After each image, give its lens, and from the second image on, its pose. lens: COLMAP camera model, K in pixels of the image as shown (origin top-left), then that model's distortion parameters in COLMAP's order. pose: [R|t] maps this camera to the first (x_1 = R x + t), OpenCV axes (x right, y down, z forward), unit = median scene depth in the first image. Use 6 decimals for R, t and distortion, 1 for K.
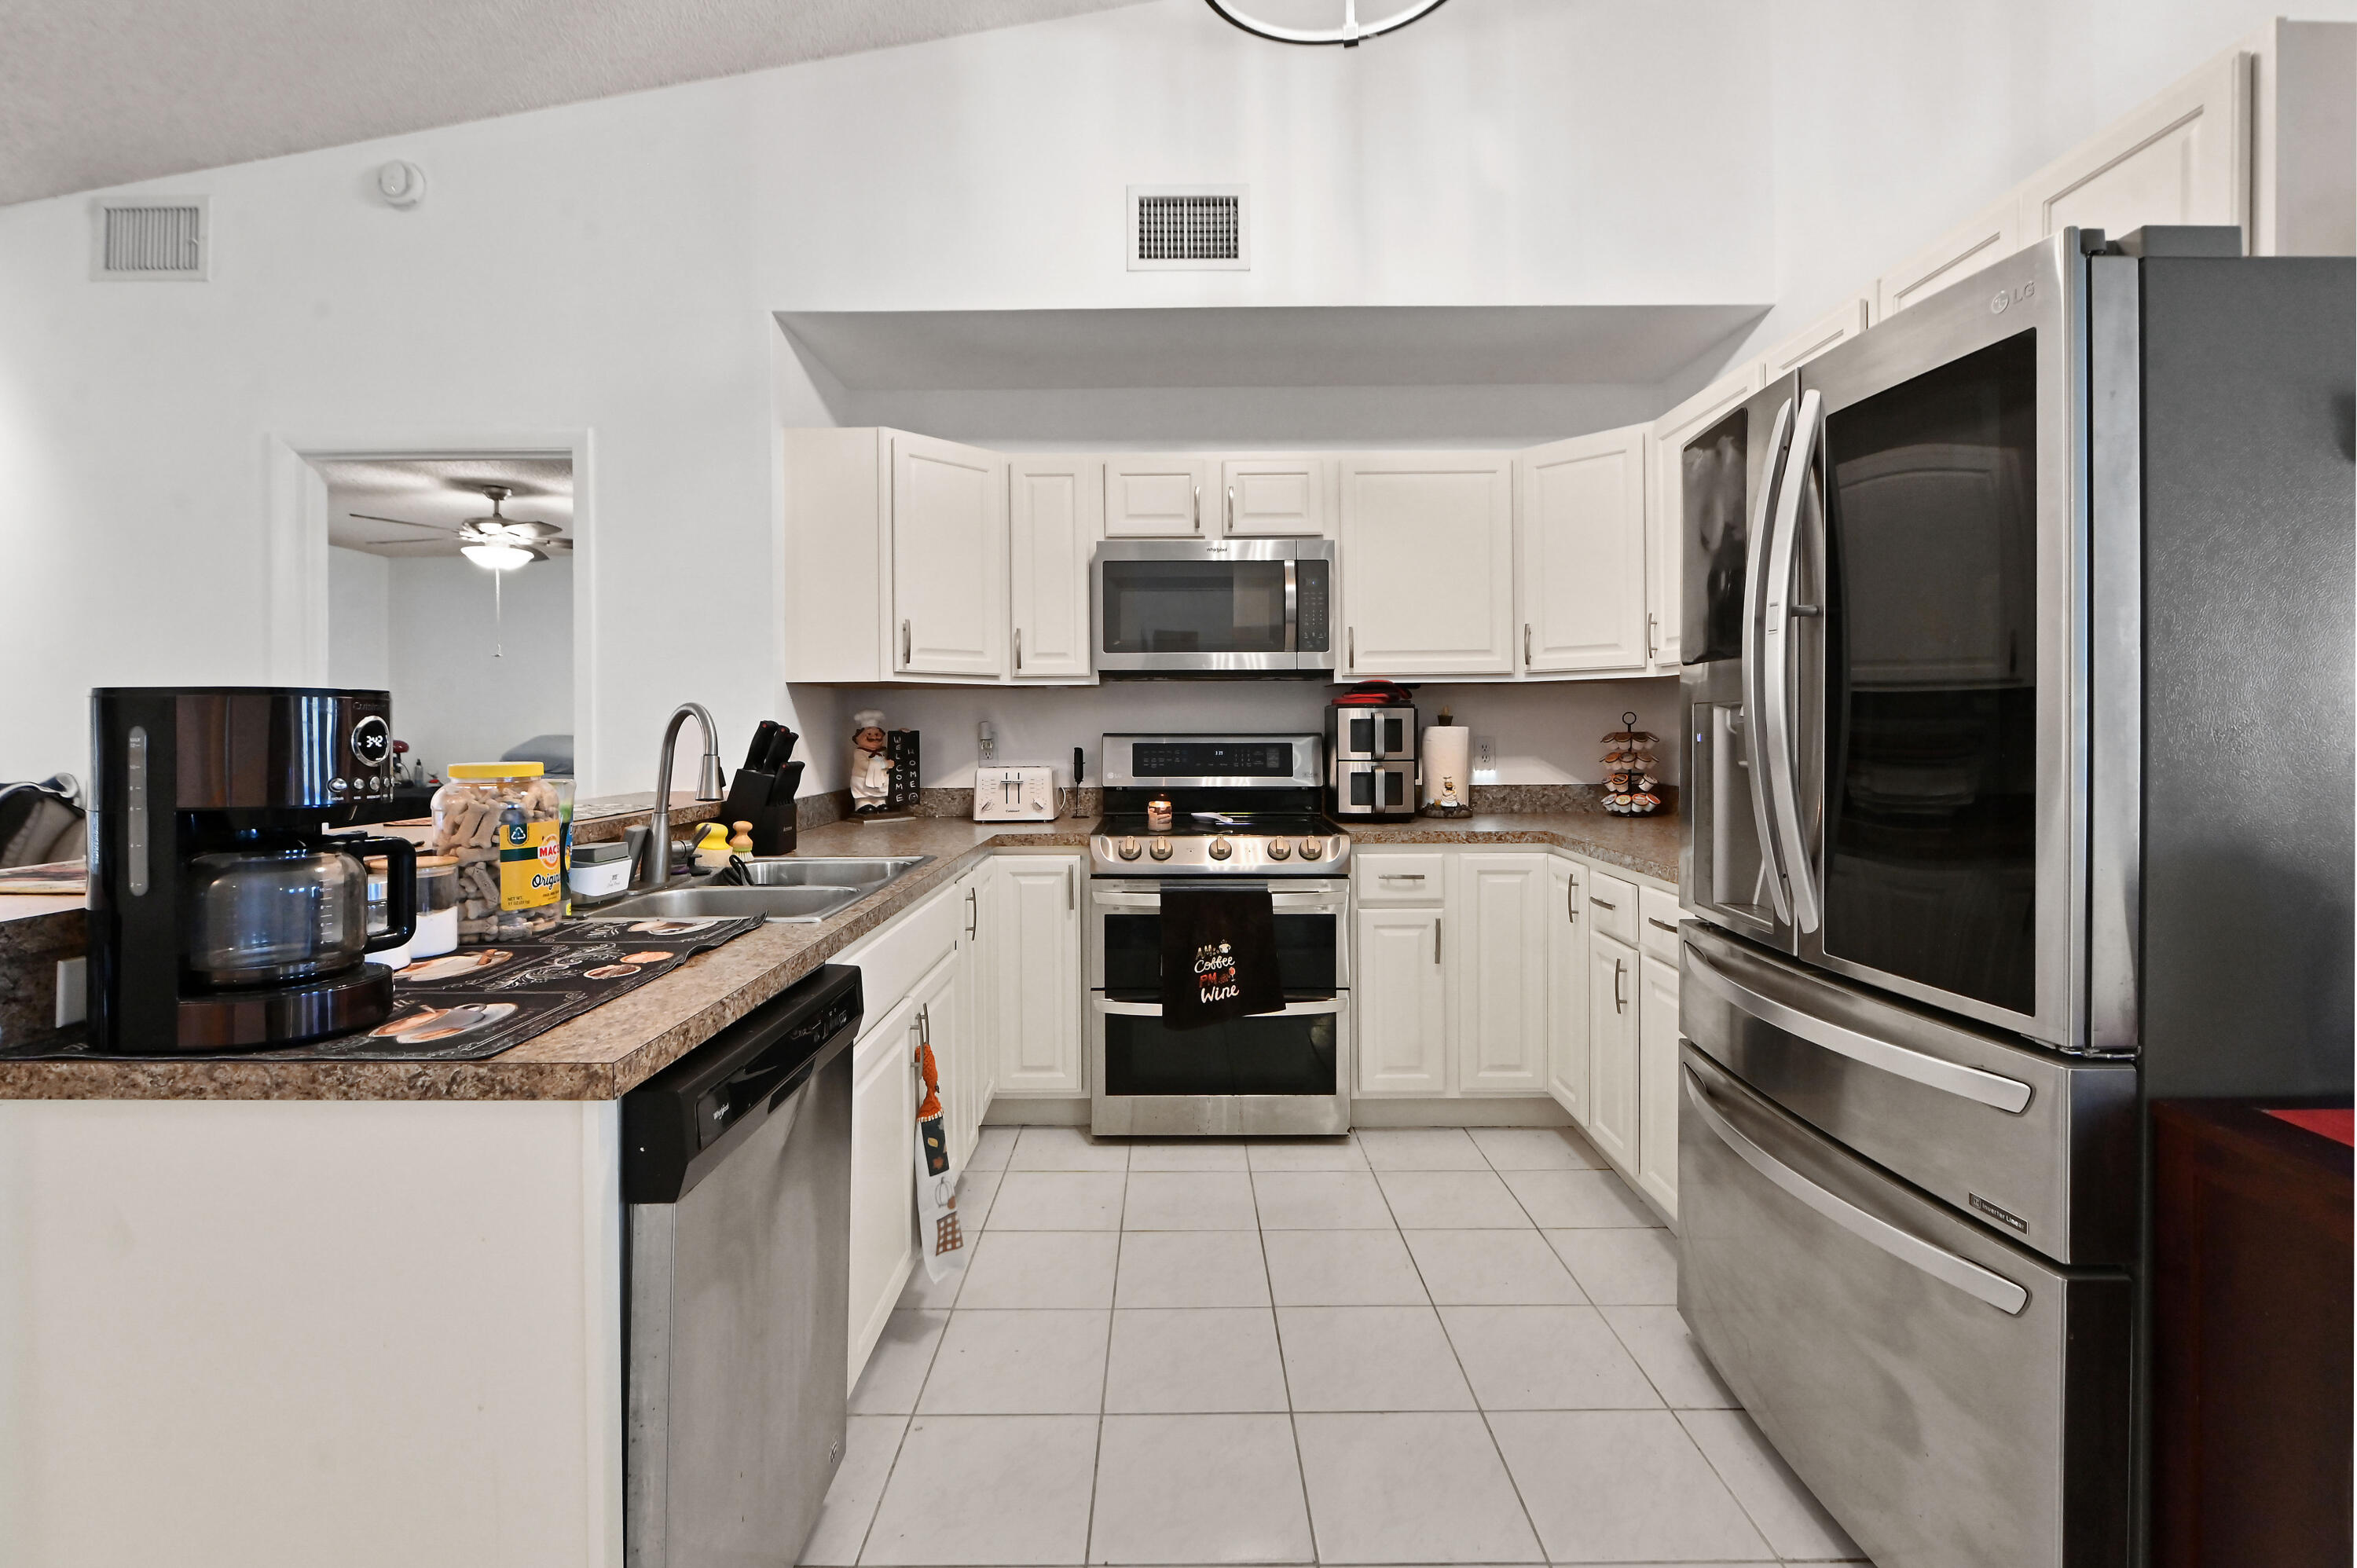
lens RADIAL K [[1006.5, 0, 1178.1], [0, 1006.5, 738.6], [0, 0, 1]] dist [-0.006591, -0.000263]
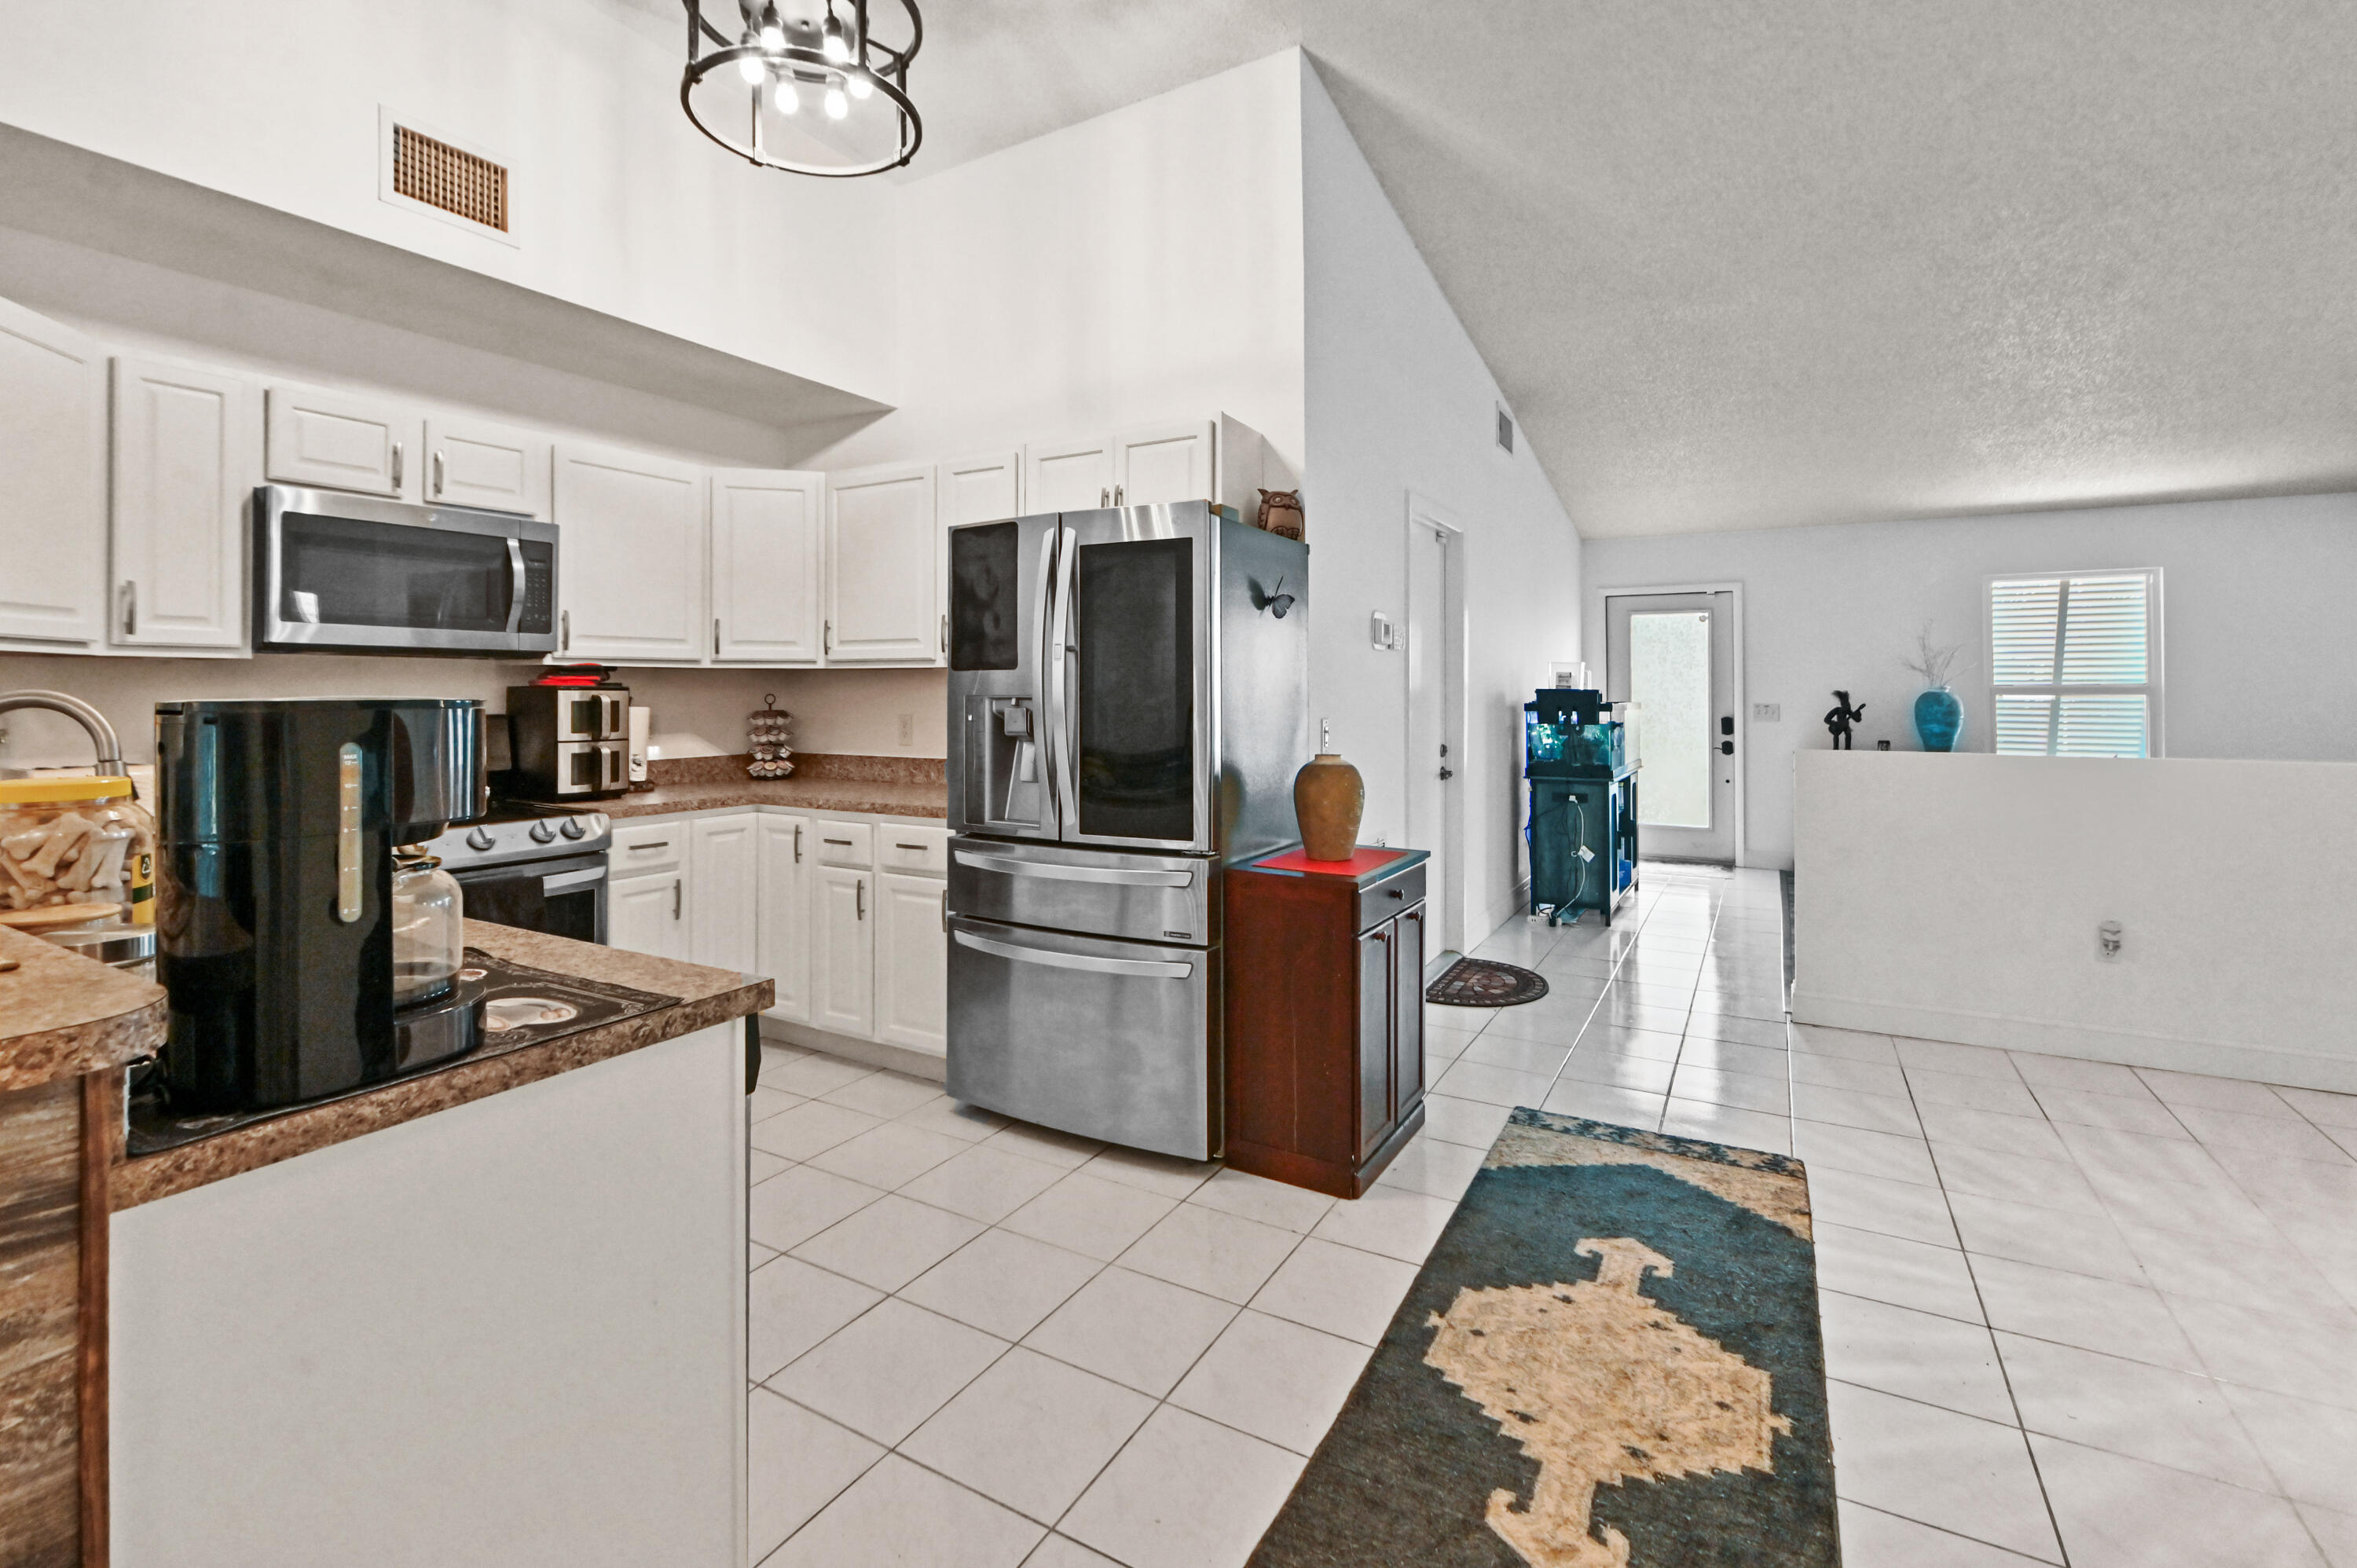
lens RADIAL K [[1043.3, 0, 1146.4], [0, 1043.3, 691.5], [0, 0, 1]] dist [-0.002095, -0.000155]
pose [[0.512241, 0.005379, 0.858825, -0.474156], [0.007941, 0.999908, -0.010999, -0.013701], [-0.858805, 0.012454, 0.512151, -0.047973]]
